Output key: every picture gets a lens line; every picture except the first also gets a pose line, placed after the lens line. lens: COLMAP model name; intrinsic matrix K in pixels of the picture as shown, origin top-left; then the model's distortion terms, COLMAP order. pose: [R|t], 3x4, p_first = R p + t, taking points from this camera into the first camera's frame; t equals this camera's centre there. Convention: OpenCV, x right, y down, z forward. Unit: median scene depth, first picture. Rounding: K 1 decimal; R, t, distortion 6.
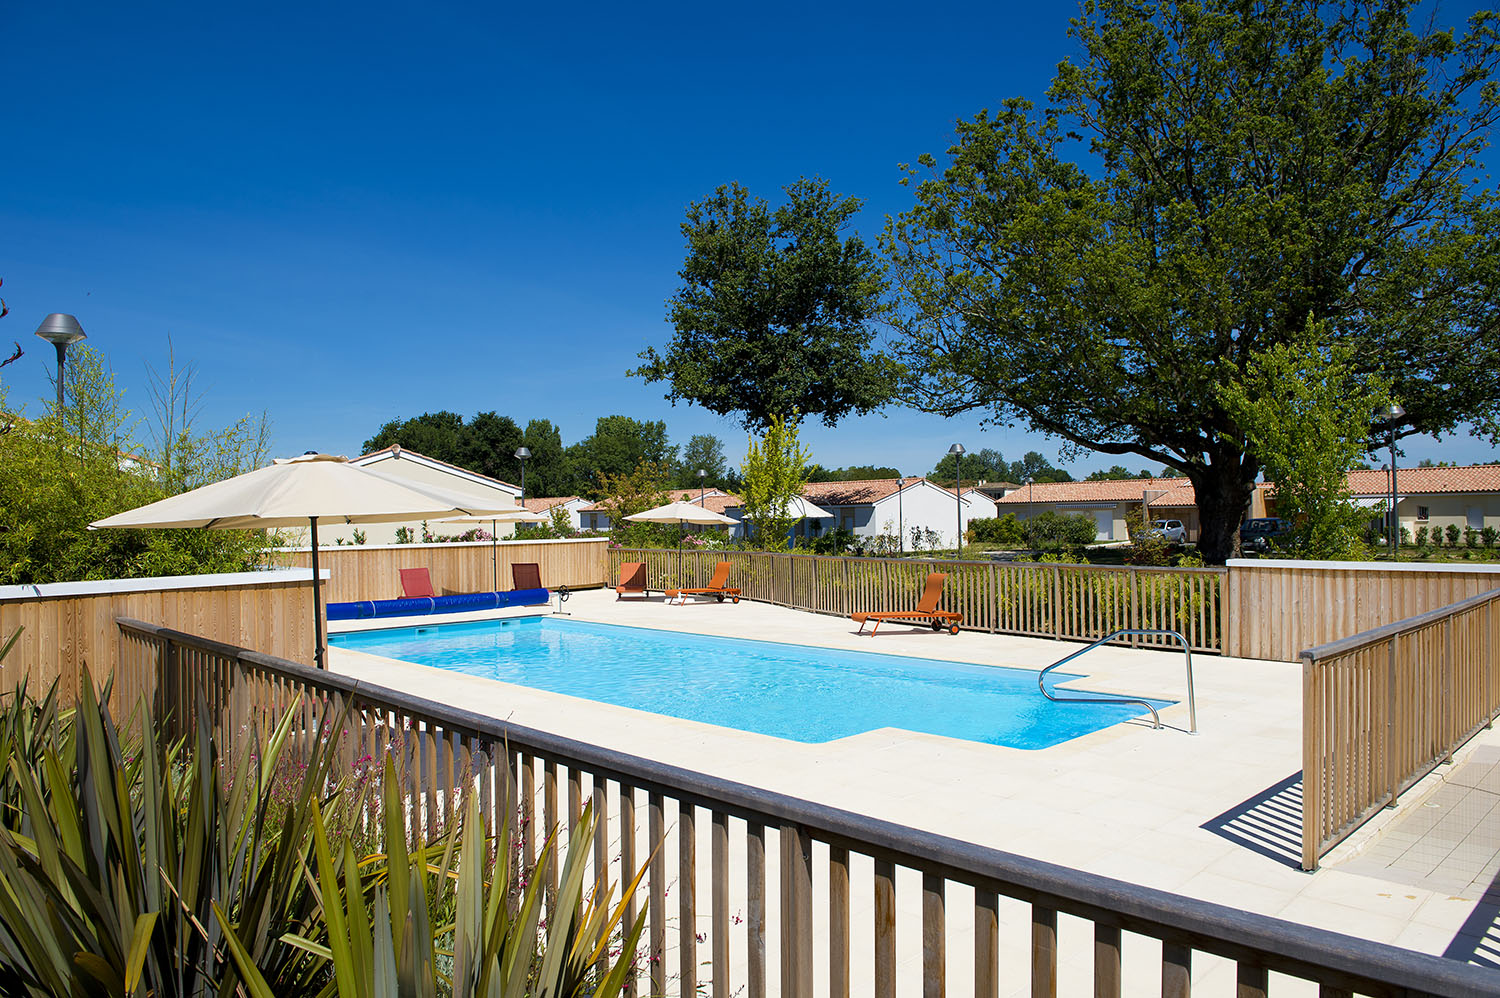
lens RADIAL K [[1024.1, 0, 750.0], [0, 1024.1, 499.0], [0, 0, 1]] dist [0.000073, -0.000014]
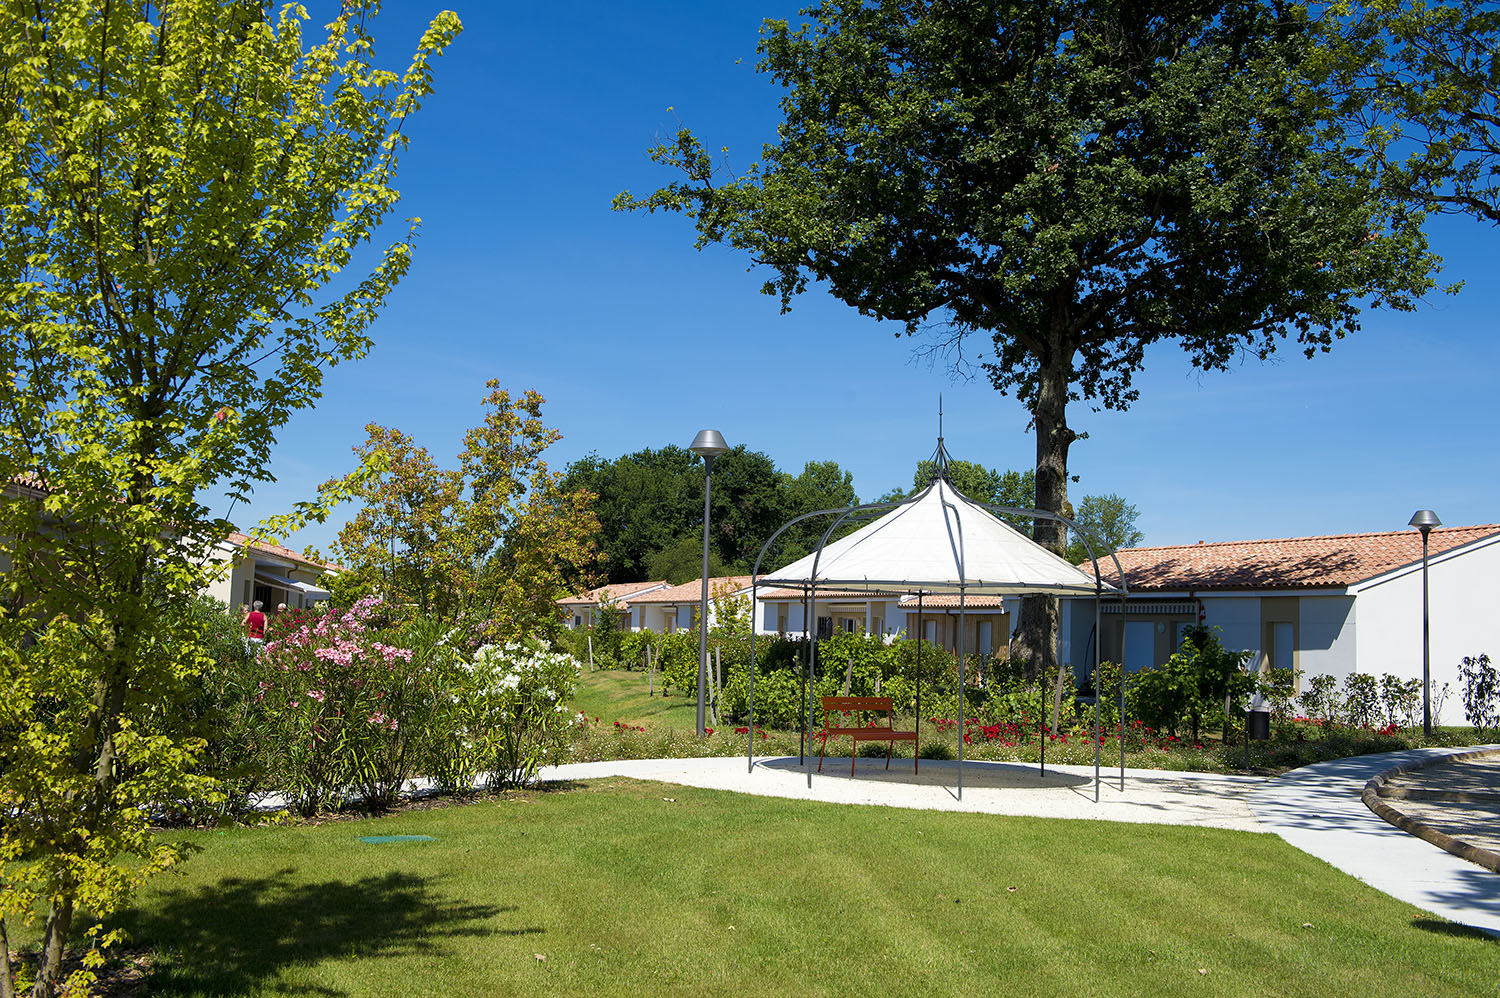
lens RADIAL K [[1444.0, 0, 750.0], [0, 1444.0, 499.0], [0, 0, 1]] dist [-0.002138, 0.003400]
pose [[0.949842, 0.017245, -0.312255, 0.030935], [-0.040129, 0.996945, -0.067009, 0.006356], [0.310145, 0.076179, 0.947632, 0.175878]]
